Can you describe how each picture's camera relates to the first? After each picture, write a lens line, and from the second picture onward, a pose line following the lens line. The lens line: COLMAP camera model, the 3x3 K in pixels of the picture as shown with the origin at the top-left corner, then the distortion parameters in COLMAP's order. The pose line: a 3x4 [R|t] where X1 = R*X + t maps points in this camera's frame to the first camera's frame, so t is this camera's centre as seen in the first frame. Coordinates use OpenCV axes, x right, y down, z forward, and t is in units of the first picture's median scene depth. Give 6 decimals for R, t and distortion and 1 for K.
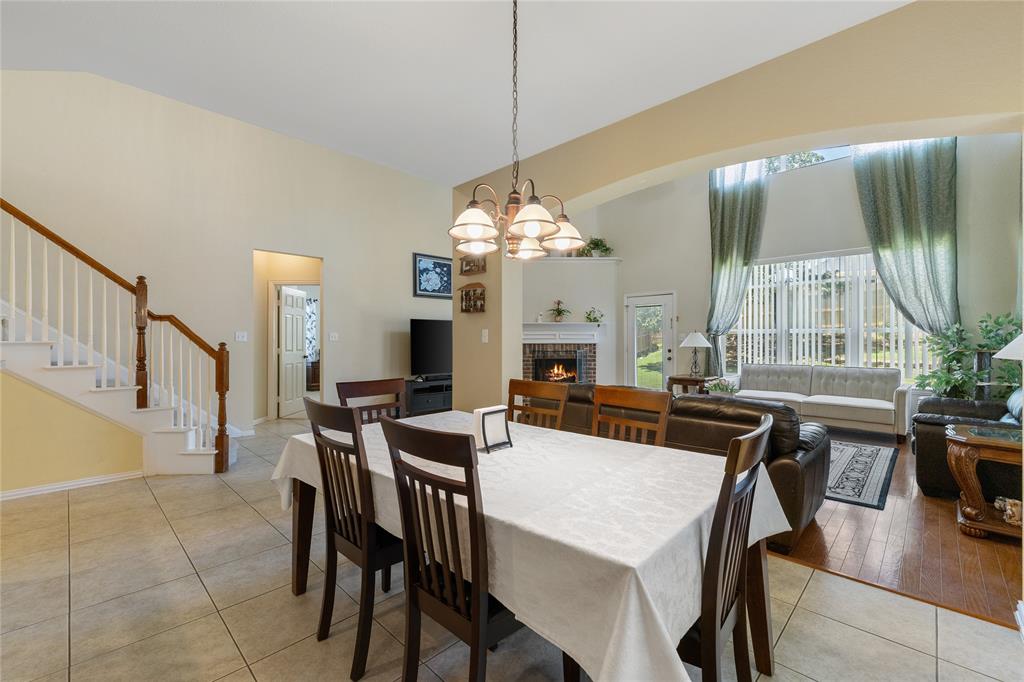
lens RADIAL K [[439.1, 0, 511.3], [0, 439.1, 340.7], [0, 0, 1]] dist [0.002295, 0.000321]
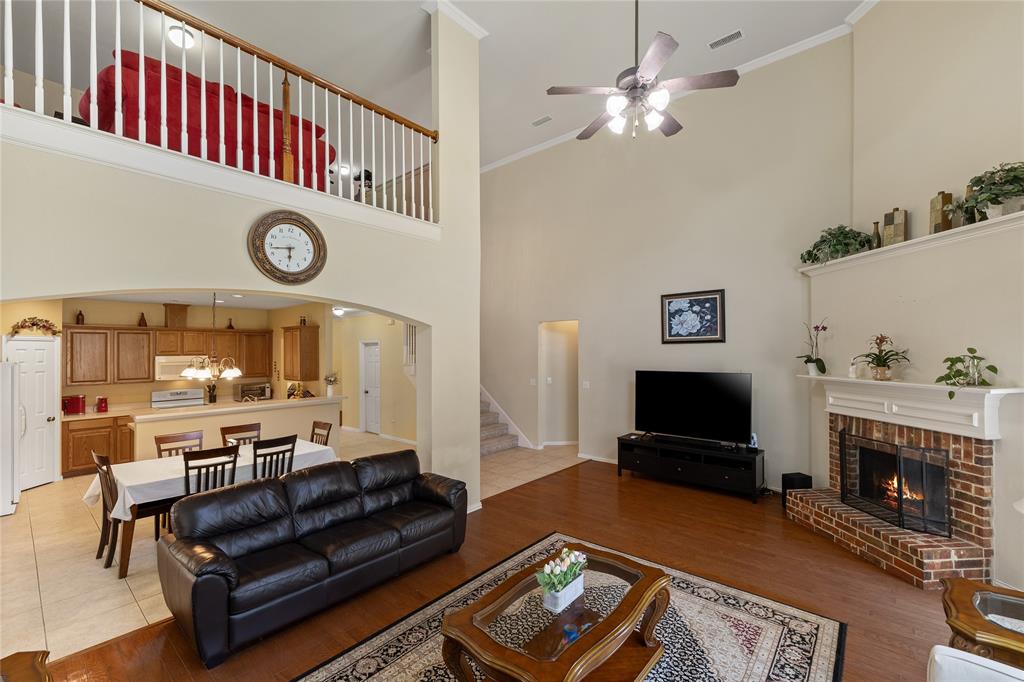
lens RADIAL K [[439.1, 0, 511.3], [0, 439.1, 347.1], [0, 0, 1]] dist [0.002295, 0.000321]
pose [[0.050076, -0.009601, -0.998699, 0.627176], [0.003517, 0.999949, -0.009437, -0.082081], [0.998739, -0.003040, 0.050108, 0.612101]]
